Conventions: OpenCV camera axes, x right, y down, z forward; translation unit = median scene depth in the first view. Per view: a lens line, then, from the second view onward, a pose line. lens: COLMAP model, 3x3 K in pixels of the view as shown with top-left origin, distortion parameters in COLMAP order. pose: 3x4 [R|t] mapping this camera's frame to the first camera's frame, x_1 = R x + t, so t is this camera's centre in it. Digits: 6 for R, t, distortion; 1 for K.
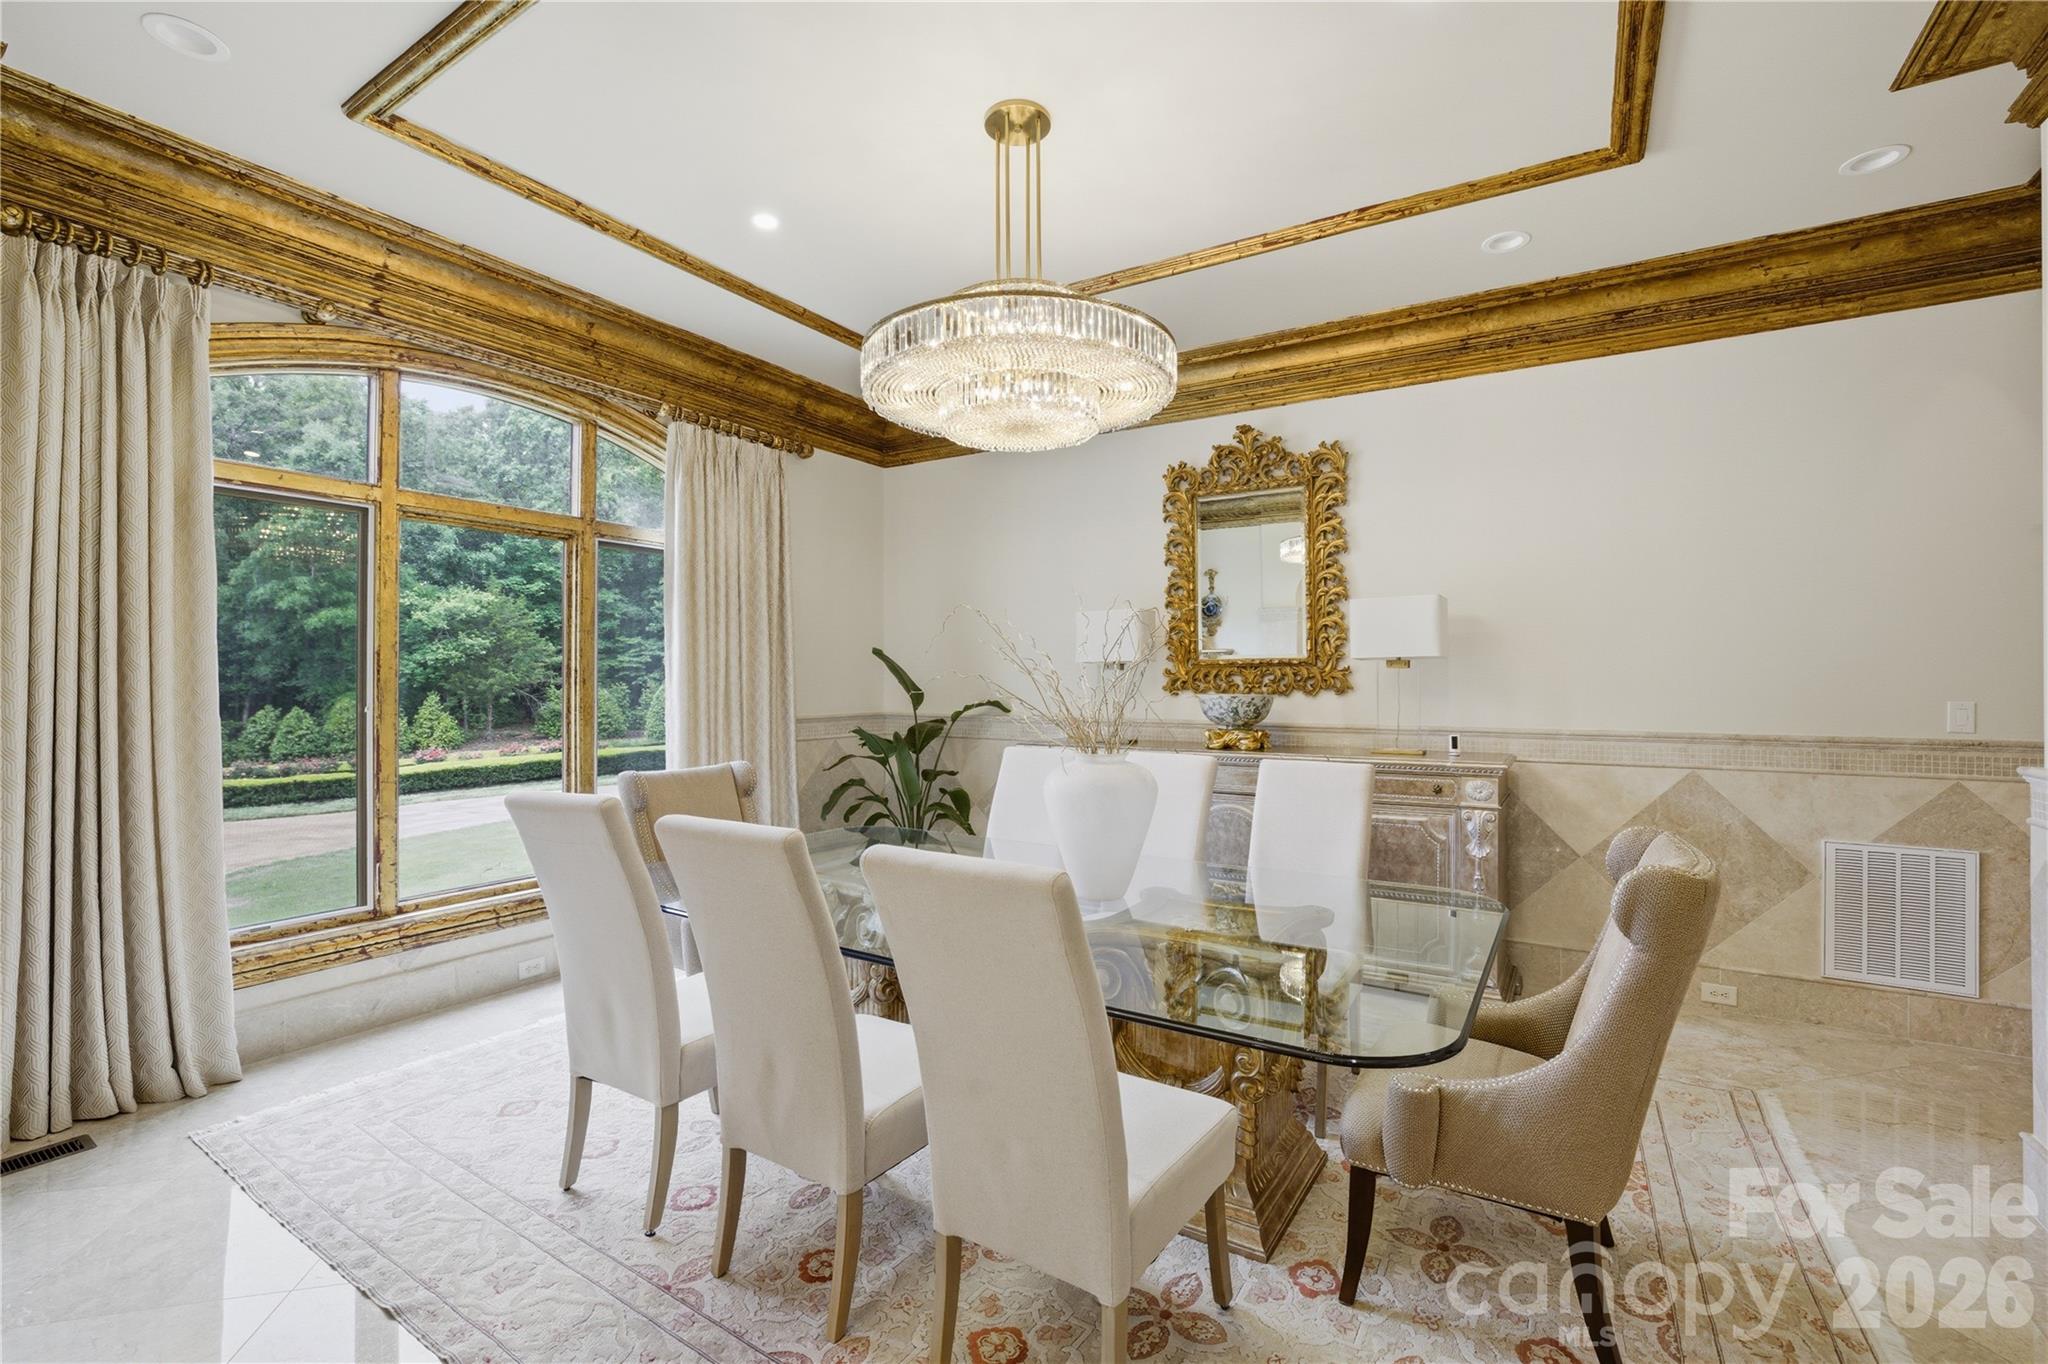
lens RADIAL K [[880.1, 0, 1032.1], [0, 880.1, 683.6], [0, 0, 1]] dist [-0.046745, 0.015561]
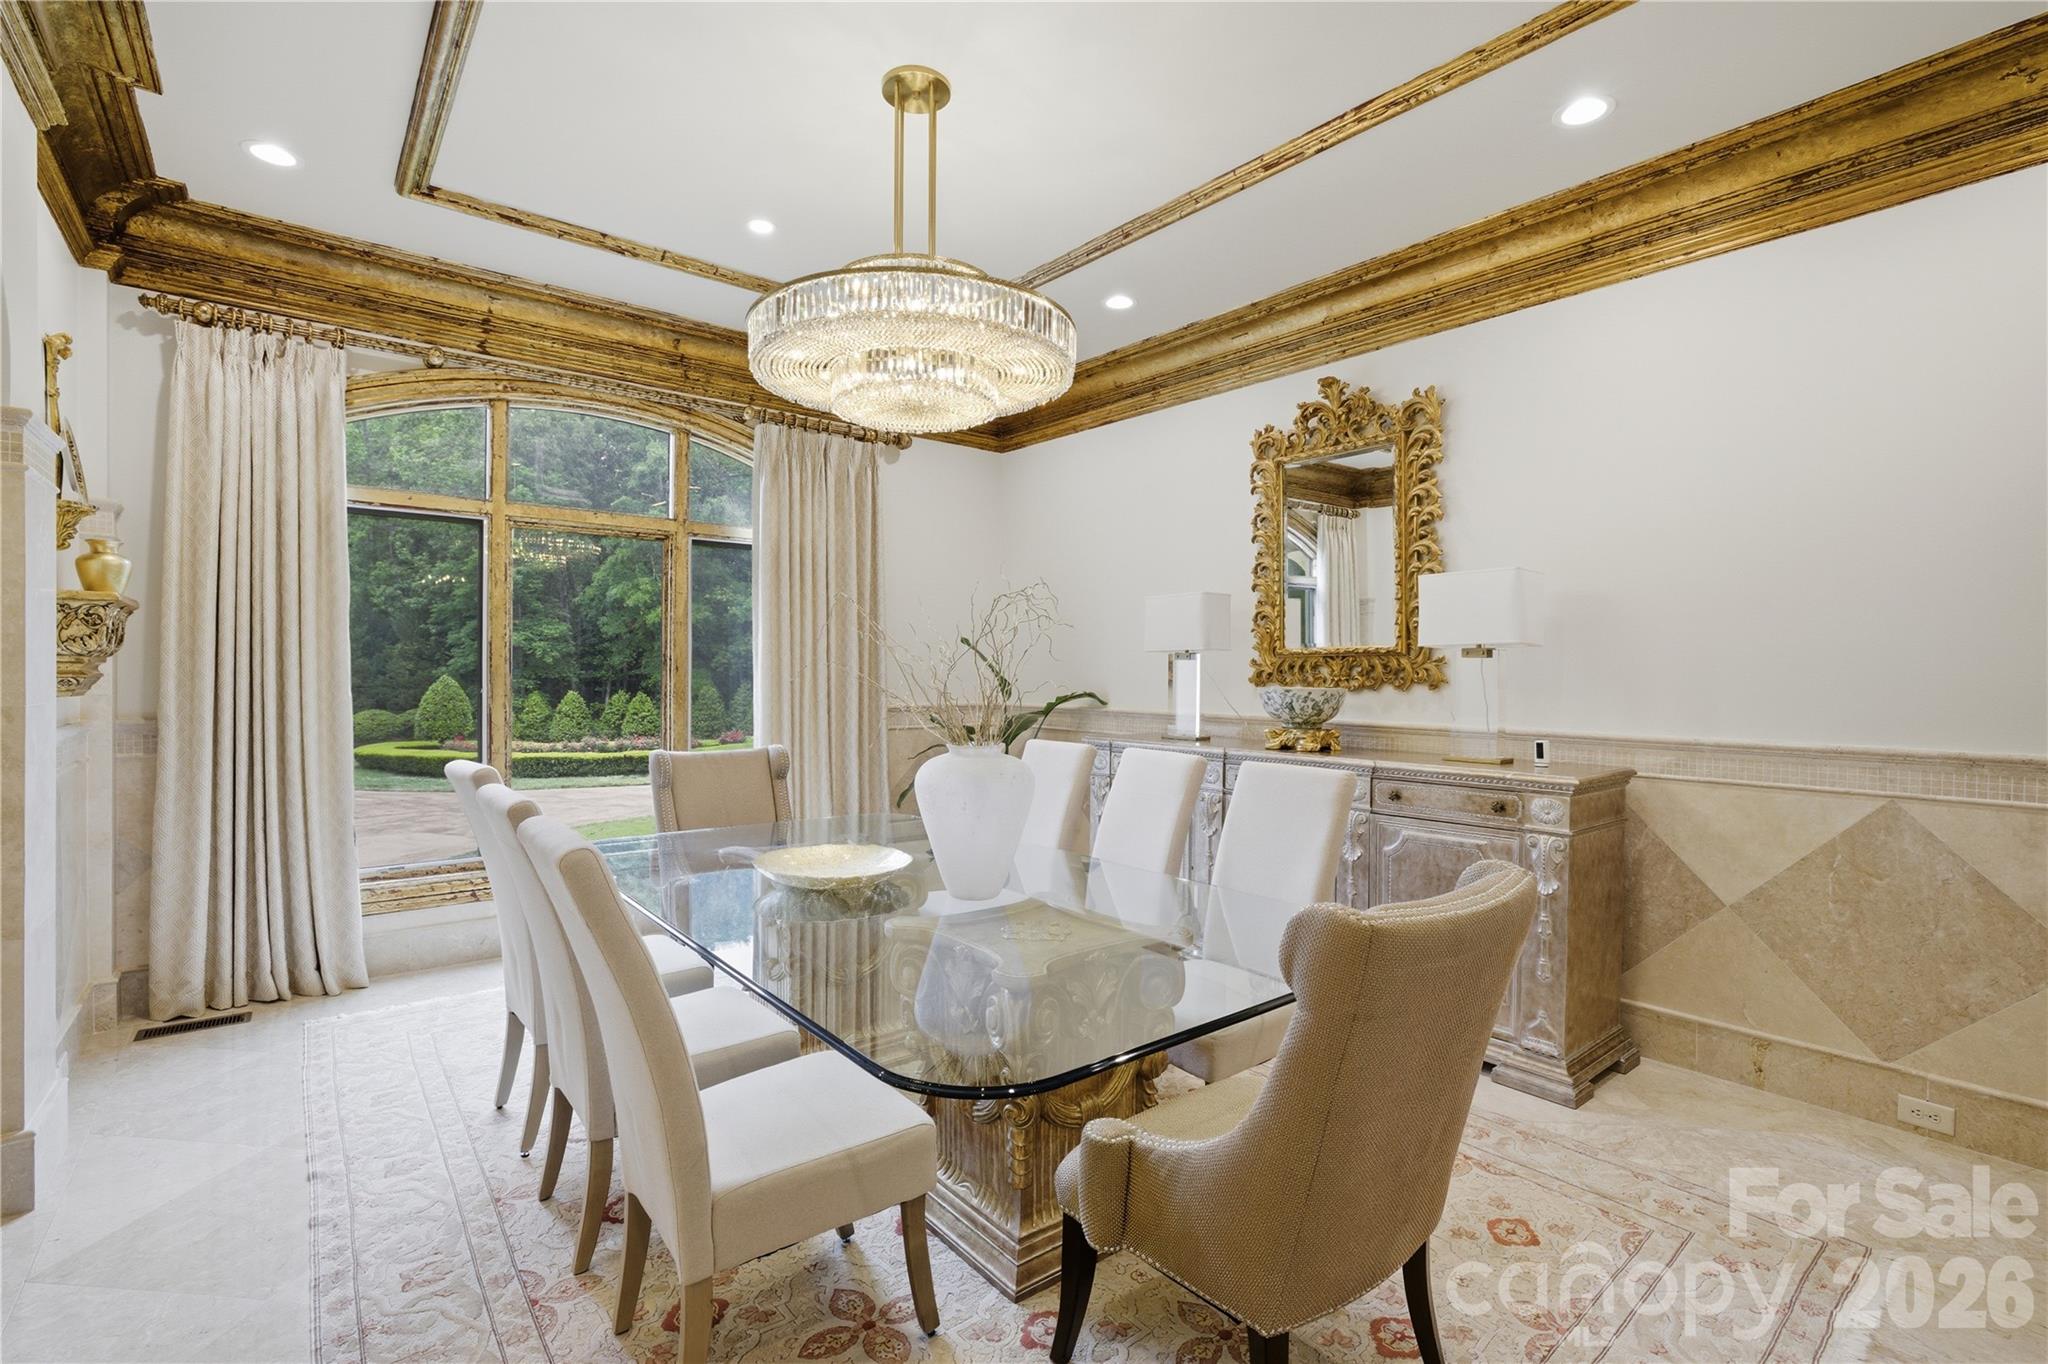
lens RADIAL K [[926.4, 0, 1042.1], [0, 926.4, 691.7], [0, 0, 1]] dist [-0.043685, 0.017916]
pose [[0.947309, 0.013719, -0.320027, 0.317693], [-0.008260, 0.999796, 0.018411, 0.001398], [0.320214, -0.014797, 0.947230, 0.052078]]
